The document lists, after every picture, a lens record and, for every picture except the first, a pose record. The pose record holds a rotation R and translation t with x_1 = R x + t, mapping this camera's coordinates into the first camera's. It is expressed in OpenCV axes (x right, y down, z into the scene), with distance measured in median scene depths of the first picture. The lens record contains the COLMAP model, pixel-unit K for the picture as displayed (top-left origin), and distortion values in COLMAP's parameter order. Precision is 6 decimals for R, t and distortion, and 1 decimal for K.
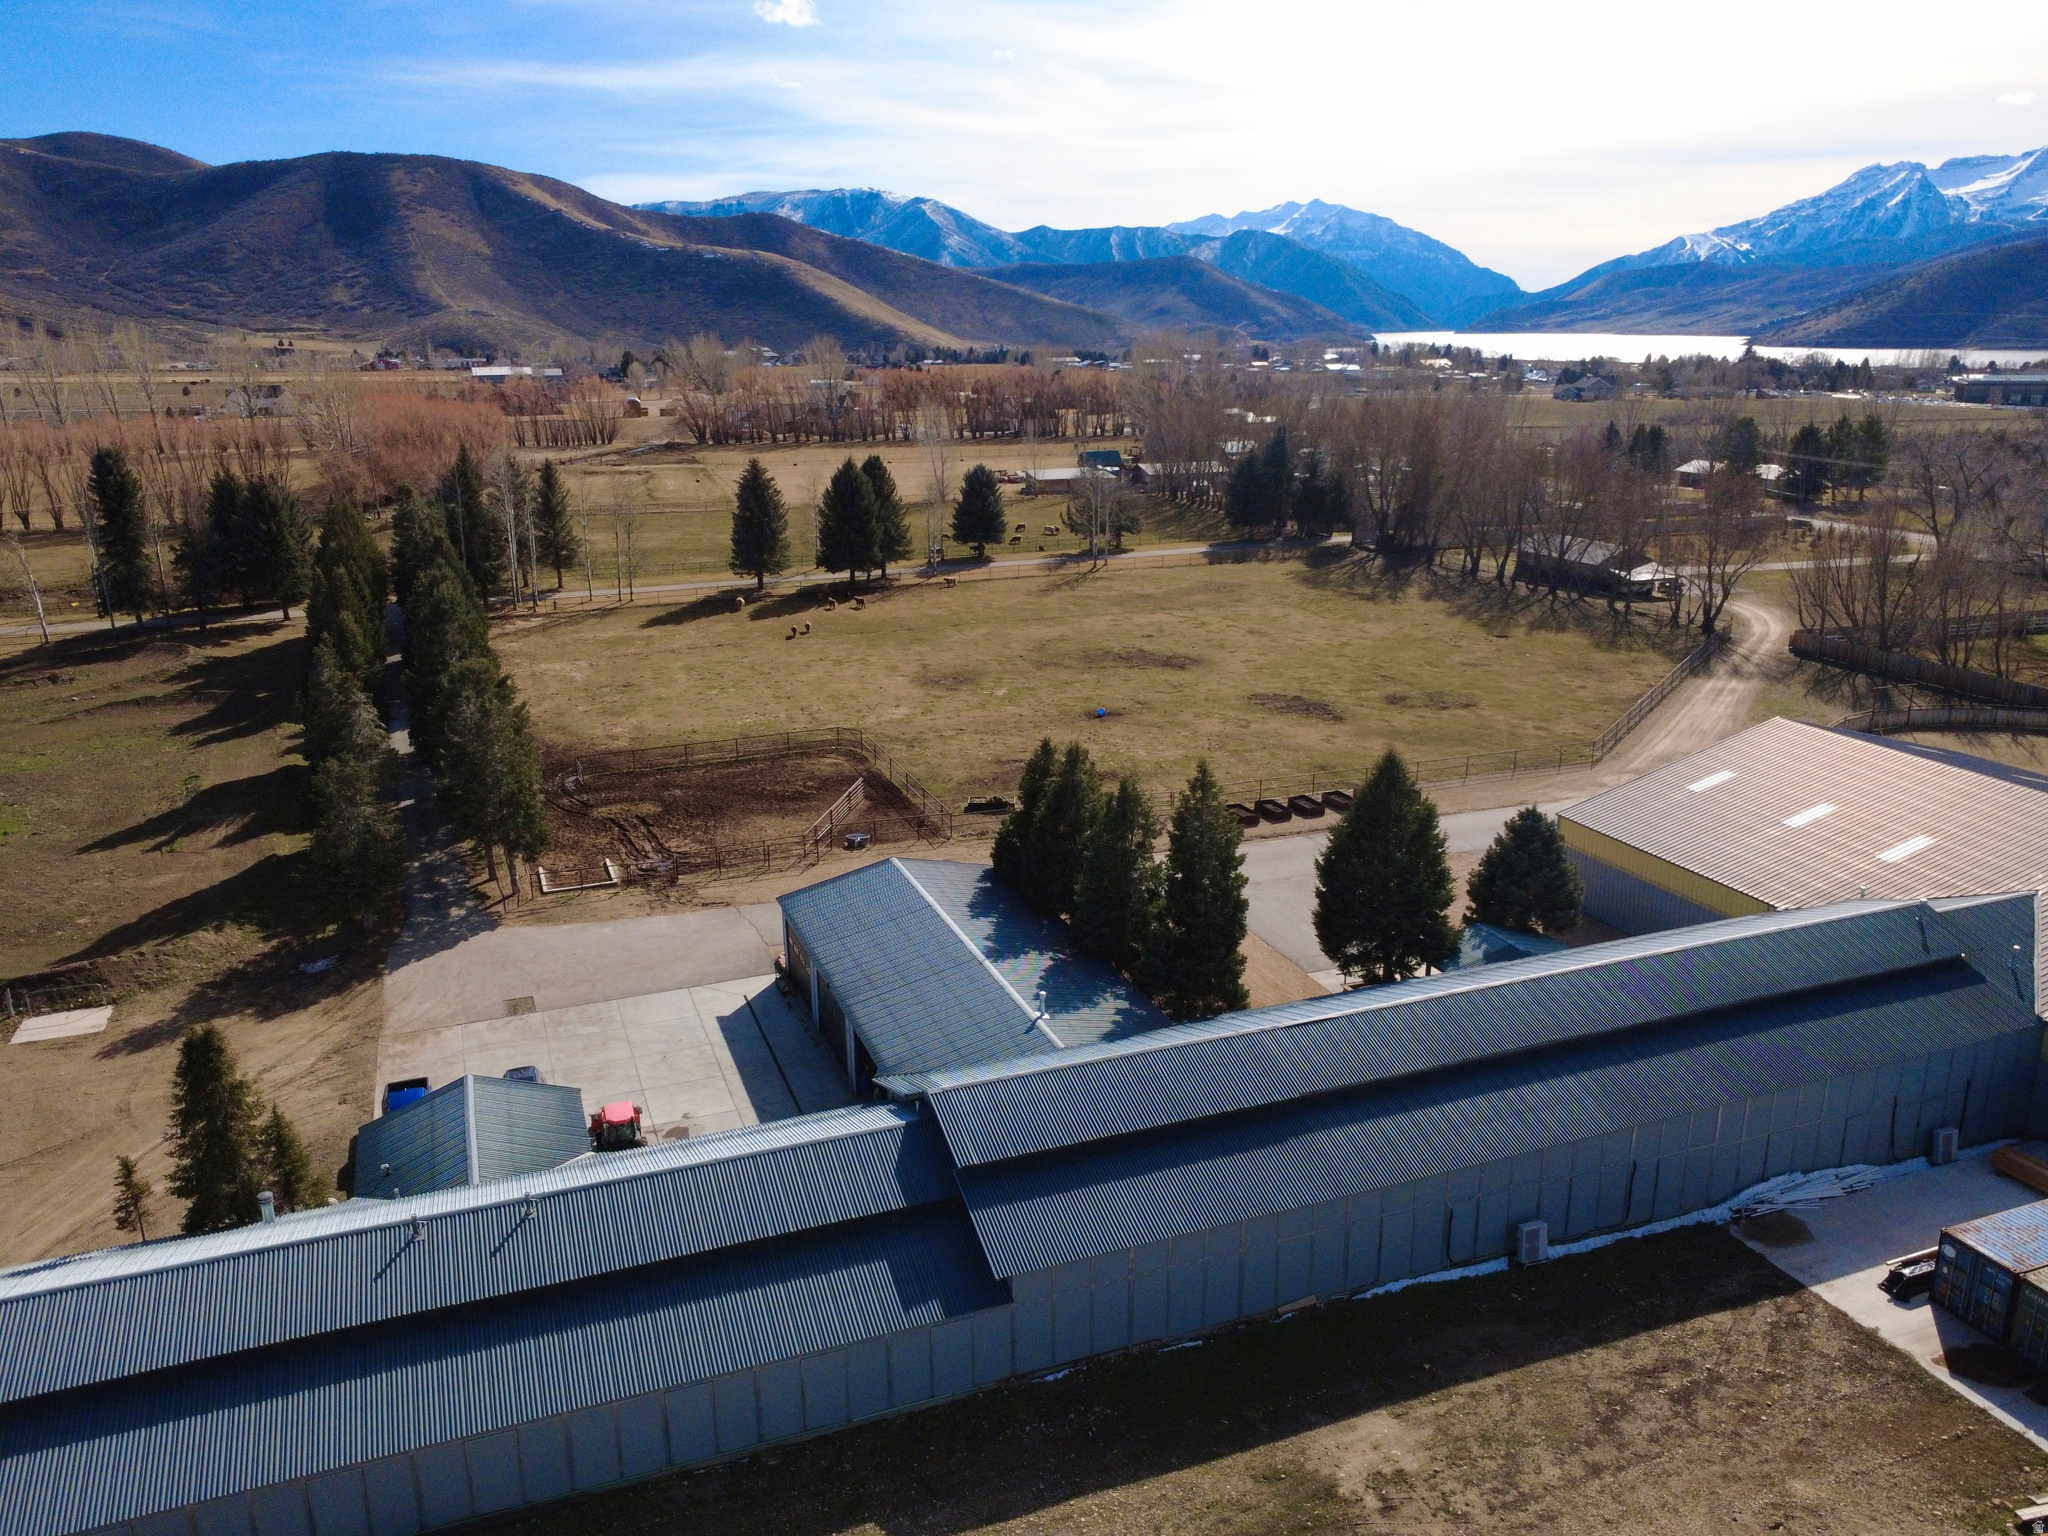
lens RADIAL K [[1498.1, 0, 1024.0], [0, 1498.1, 768.0], [0, 0, 1]] dist [-0.002389, -0.002677]
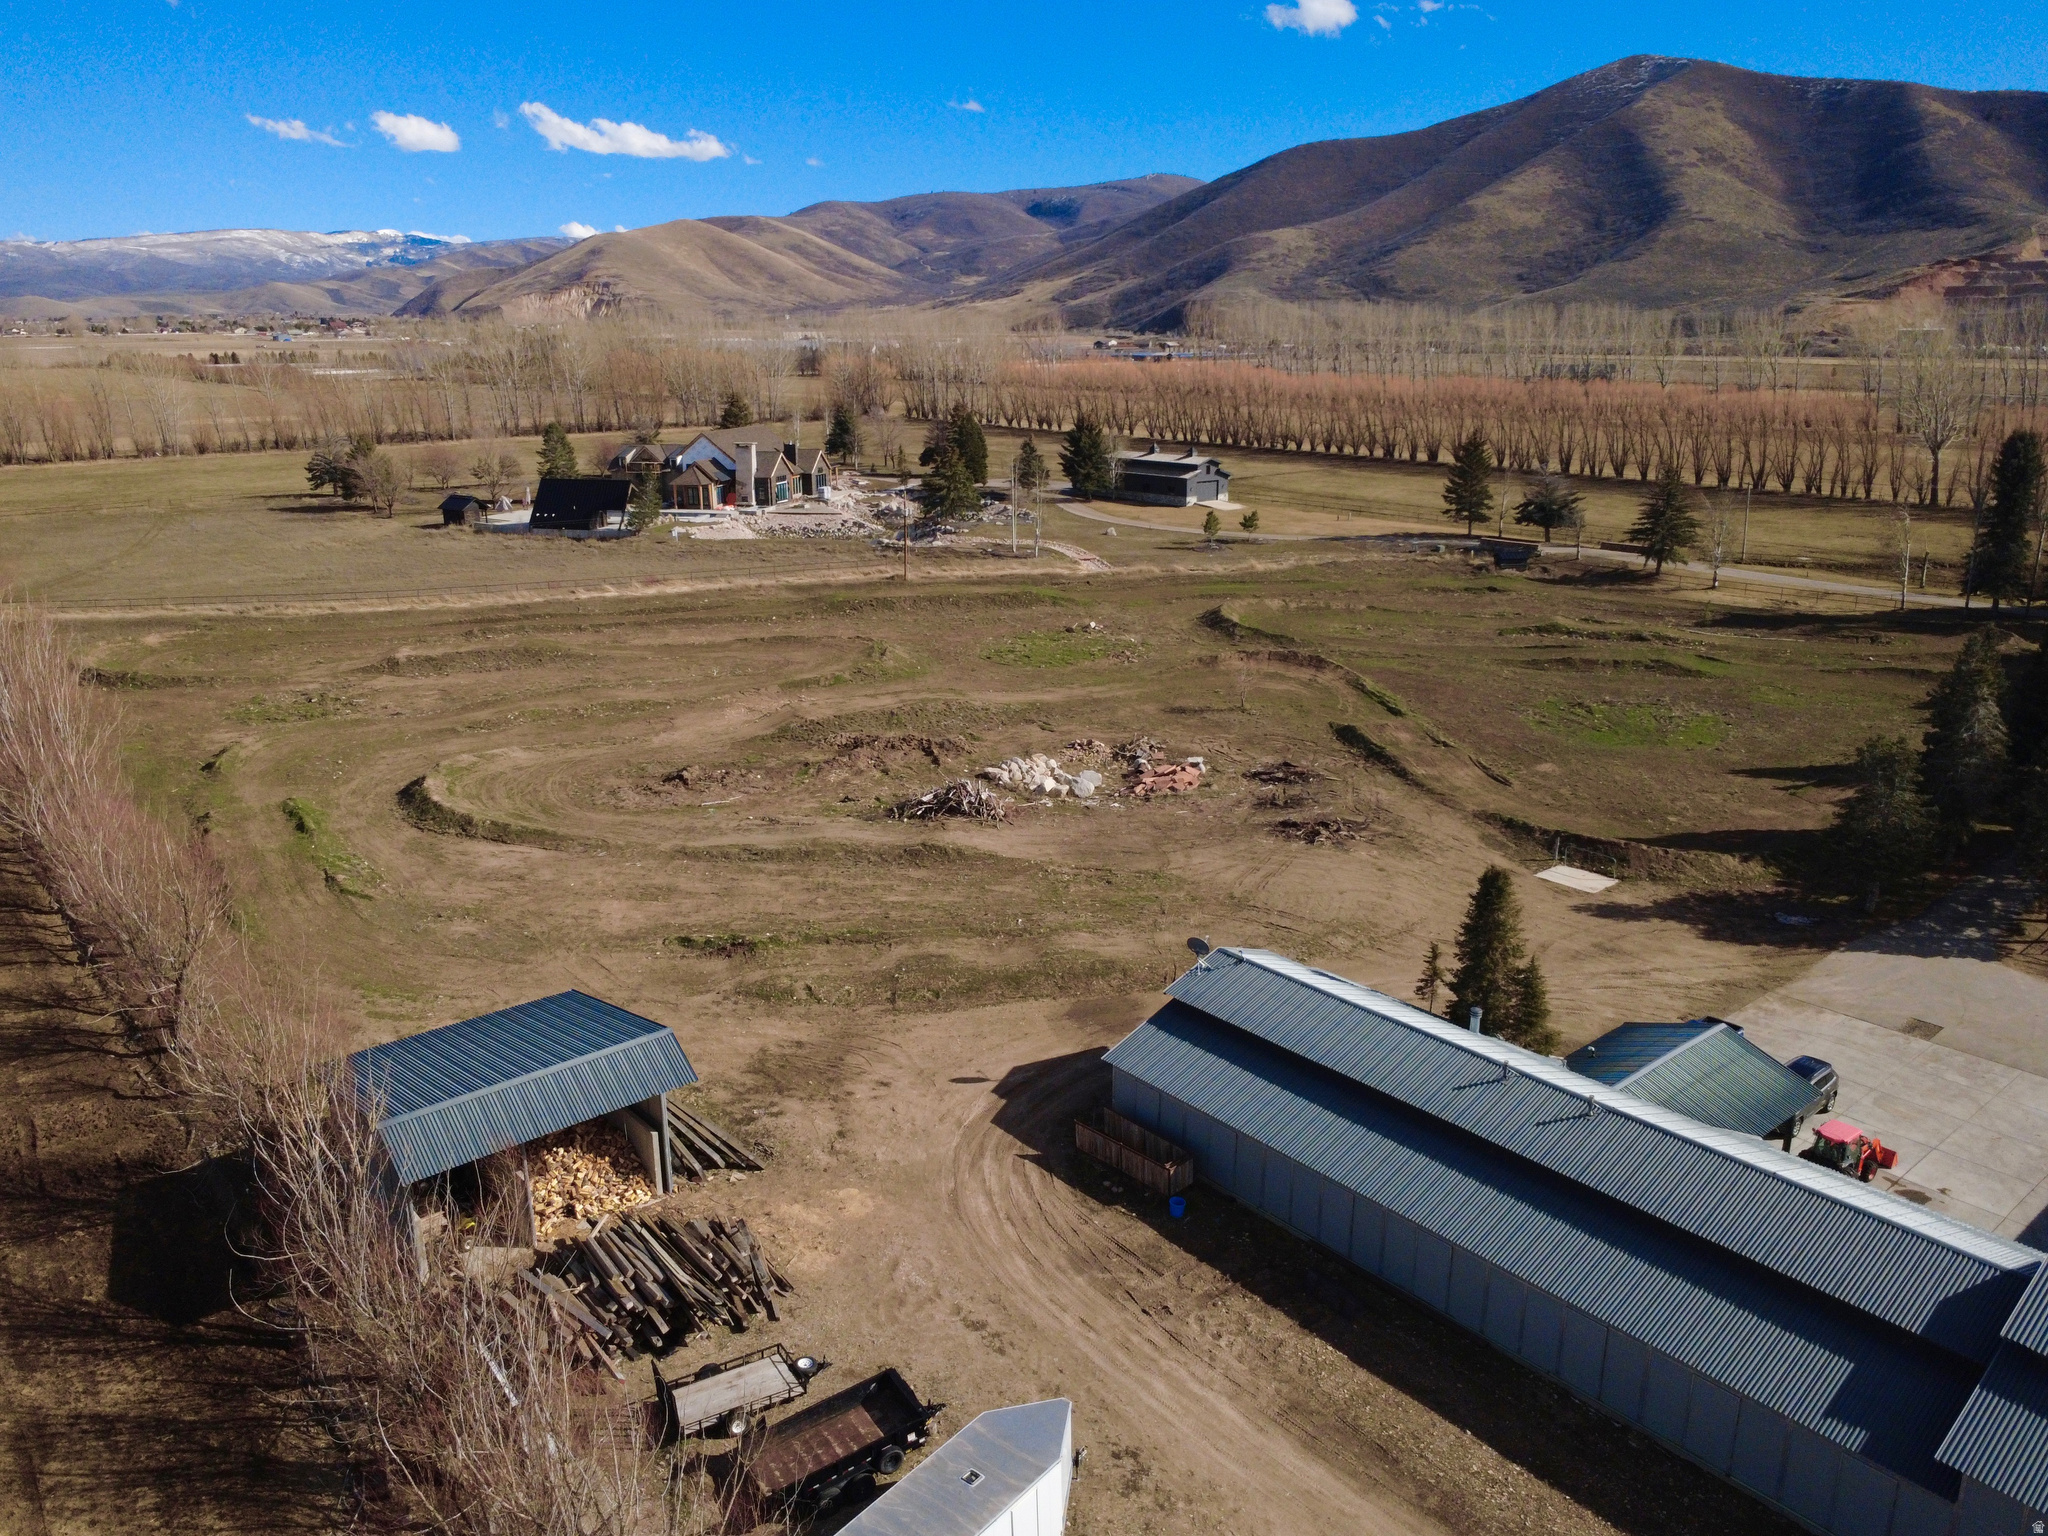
lens RADIAL K [[1498.1, 0, 1024.0], [0, 1498.1, 768.0], [0, 0, 1]] dist [-0.002389, -0.002677]
pose [[0.316304, 0.267138, -0.910269, 0.304662], [-0.261671, 0.946877, 0.186955, -0.024952], [0.911855, 0.179056, 0.369404, 0.115349]]
